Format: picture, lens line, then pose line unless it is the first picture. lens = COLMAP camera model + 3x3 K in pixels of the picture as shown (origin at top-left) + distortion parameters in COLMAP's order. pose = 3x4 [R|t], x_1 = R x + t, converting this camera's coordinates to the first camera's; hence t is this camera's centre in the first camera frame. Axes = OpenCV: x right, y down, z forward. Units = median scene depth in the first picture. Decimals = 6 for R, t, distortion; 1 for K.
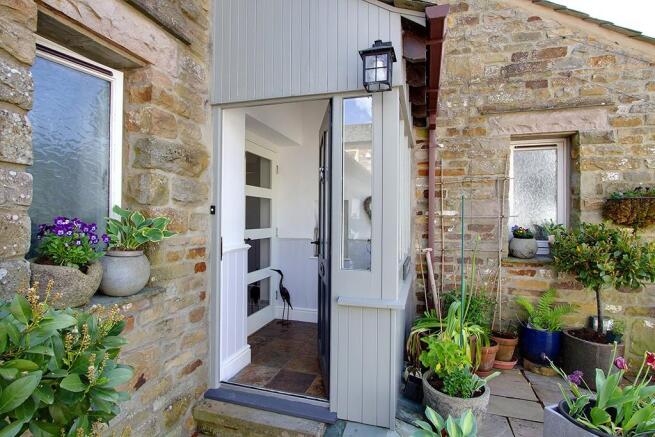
lens RADIAL K [[342.6, 0, 325.2], [0, 342.6, 217.7], [0, 0, 1]] dist [-0.006365, -0.000459]
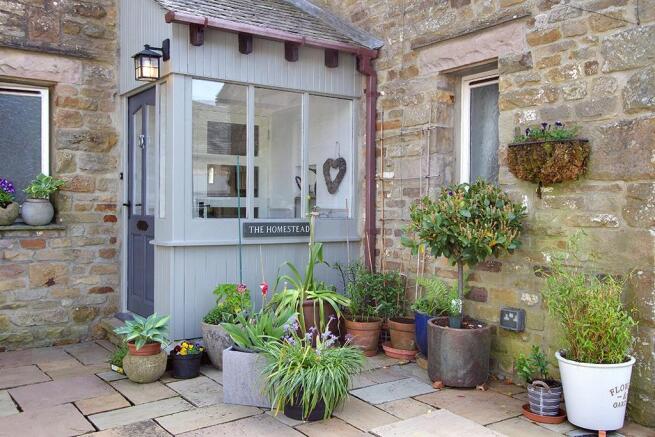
lens RADIAL K [[608.4, 0, 328.0], [0, 608.4, 216.8], [0, 0, 1]] dist [0.011496, 0.000000]
pose [[0.795836, 0.010120, -0.605428, 1.716214], [0.000027, 0.999860, 0.016749, 0.094031], [0.605513, -0.013345, 0.795724, -0.379091]]
